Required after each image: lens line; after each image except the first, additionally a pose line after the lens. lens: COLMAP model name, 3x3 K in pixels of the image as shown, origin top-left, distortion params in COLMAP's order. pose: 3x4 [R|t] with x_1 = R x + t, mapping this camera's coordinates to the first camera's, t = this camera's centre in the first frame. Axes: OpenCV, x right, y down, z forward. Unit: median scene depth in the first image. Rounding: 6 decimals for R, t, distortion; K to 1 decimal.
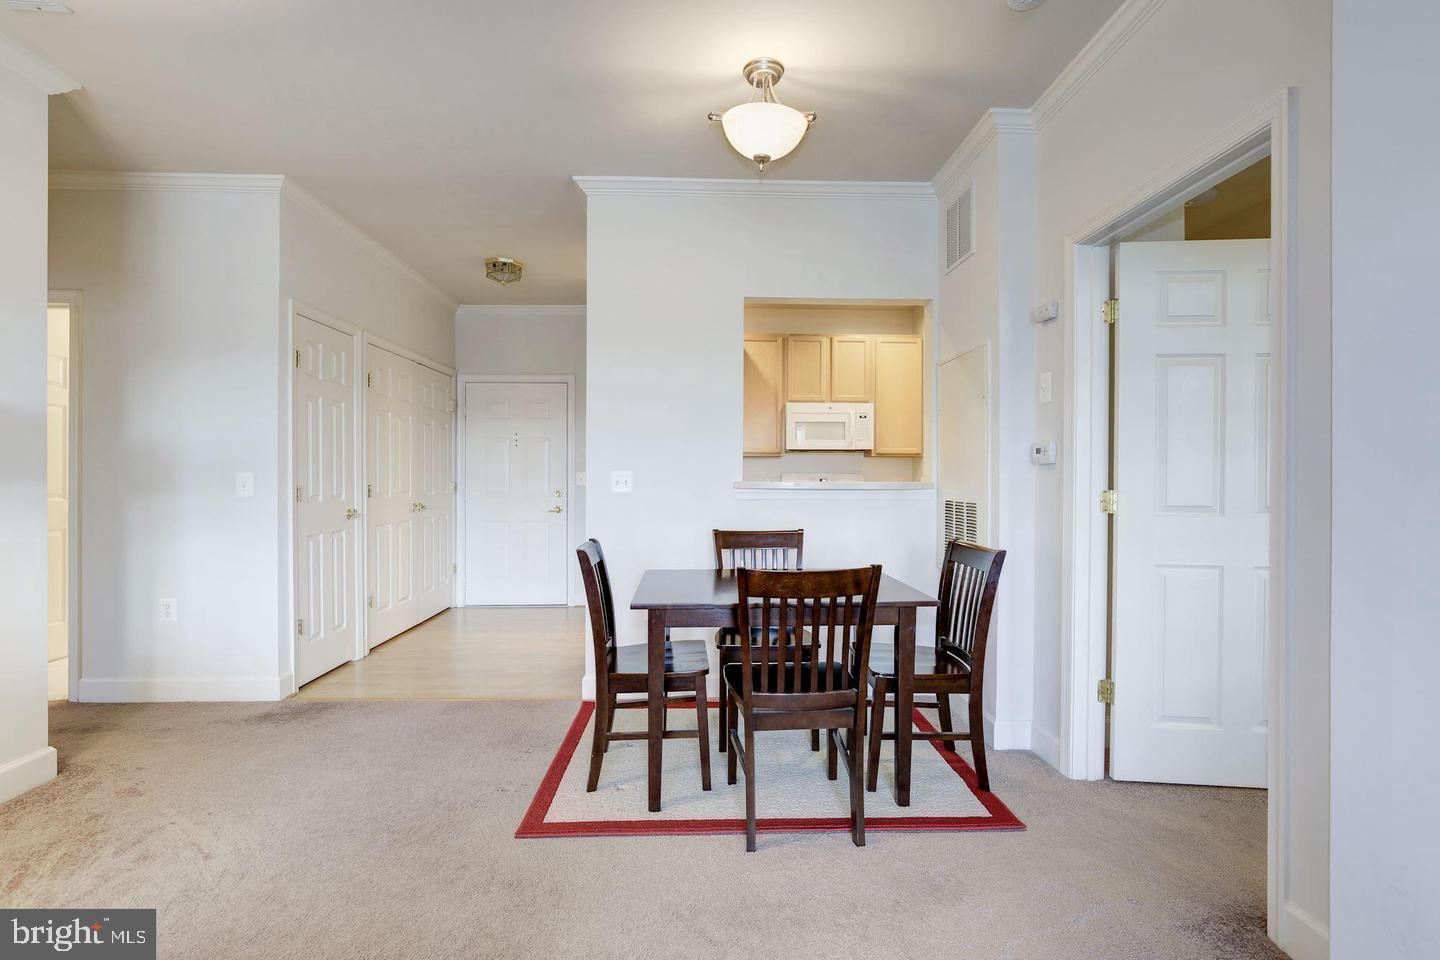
lens RADIAL K [[657.9, 0, 723.0], [0, 657.9, 477.5], [0, 0, 1]] dist [-0.007066, 0.000259]
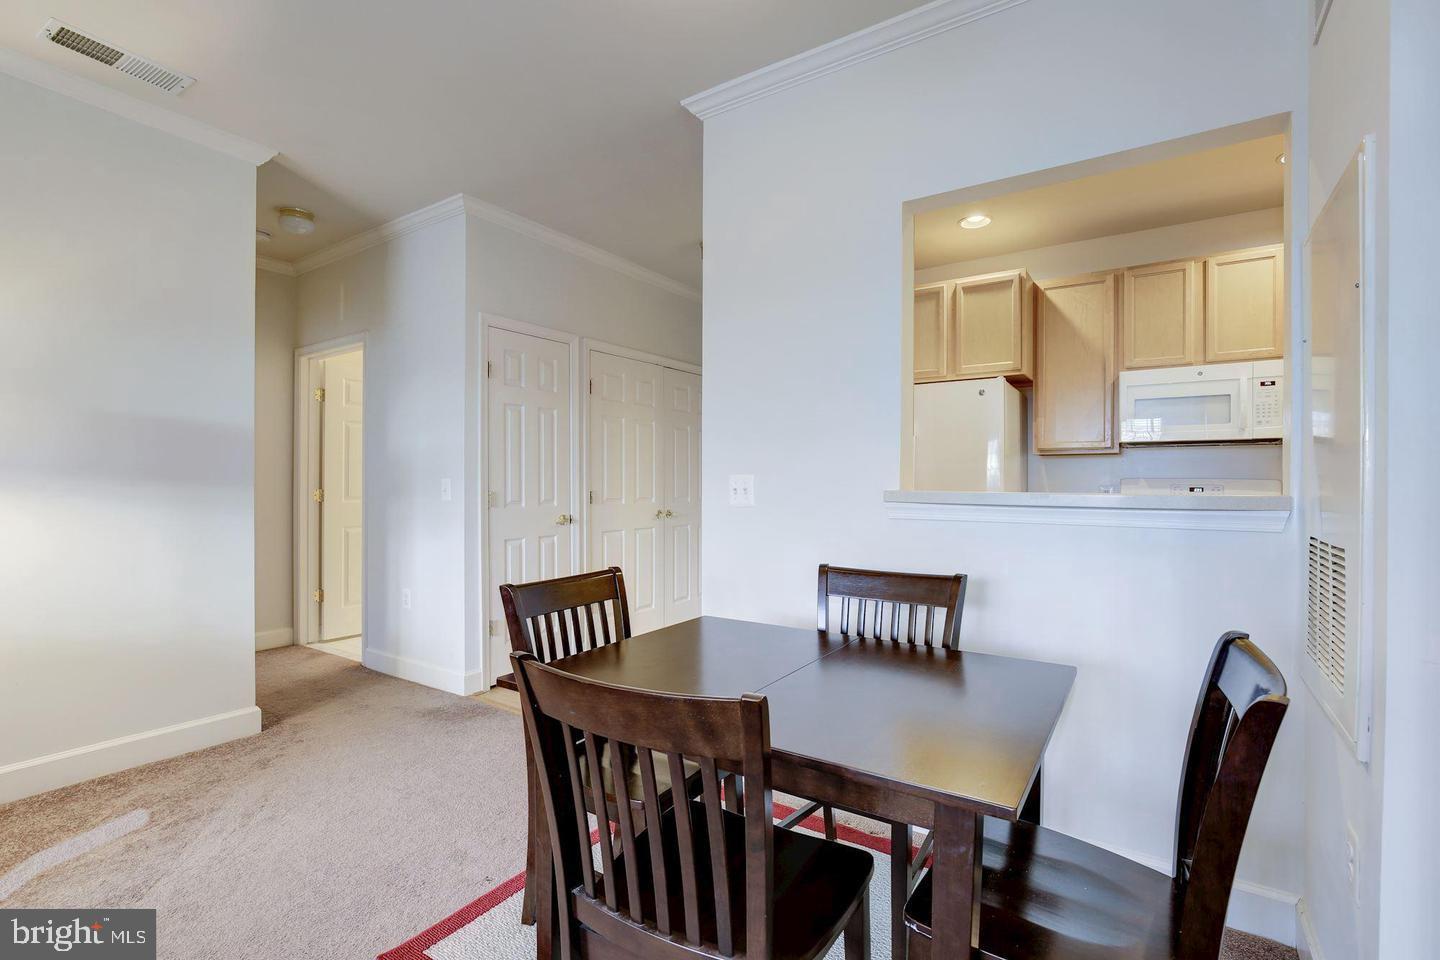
lens RADIAL K [[658.0, 0, 725.2], [0, 658.0, 484.7], [0, 0, 1]] dist [-0.014049, 0.000469]
pose [[0.807835, 0.002187, -0.589405, 0.280999], [-0.002027, 0.999998, 0.000933, -0.000006], [0.589405, 0.000440, 0.807837, 0.401626]]
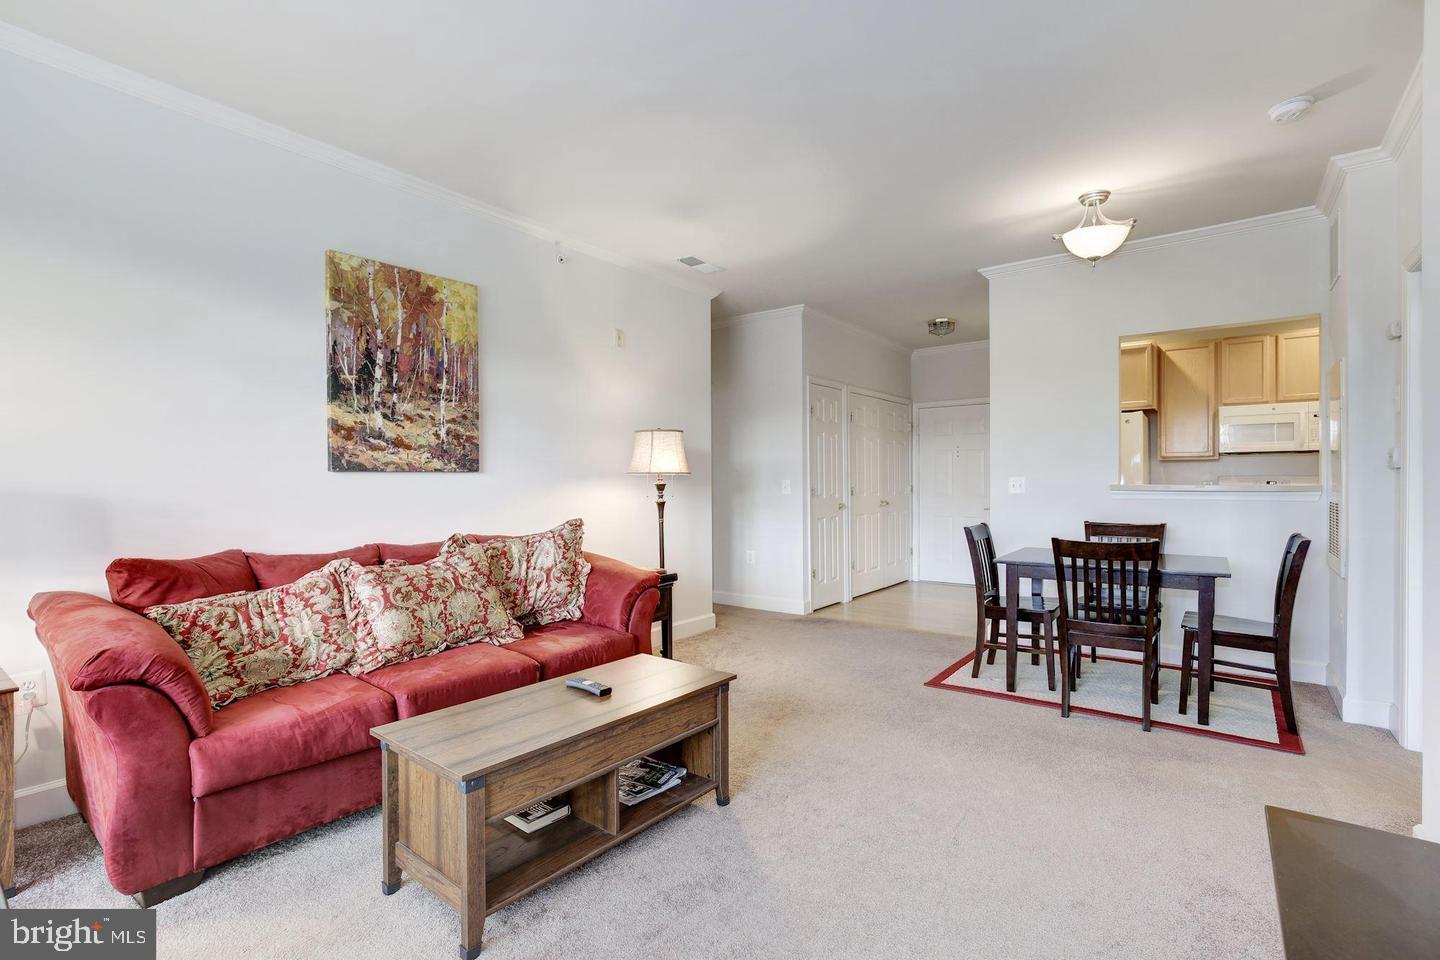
lens RADIAL K [[667.8, 0, 726.9], [0, 667.8, 483.1], [0, 0, 1]] dist [-0.019473, 0.000314]
pose [[0.775073, -0.003674, -0.631861, 0.258622], [0.005474, 0.999985, 0.000901, -0.001536], [0.631848, -0.004157, 0.775081, -0.460502]]
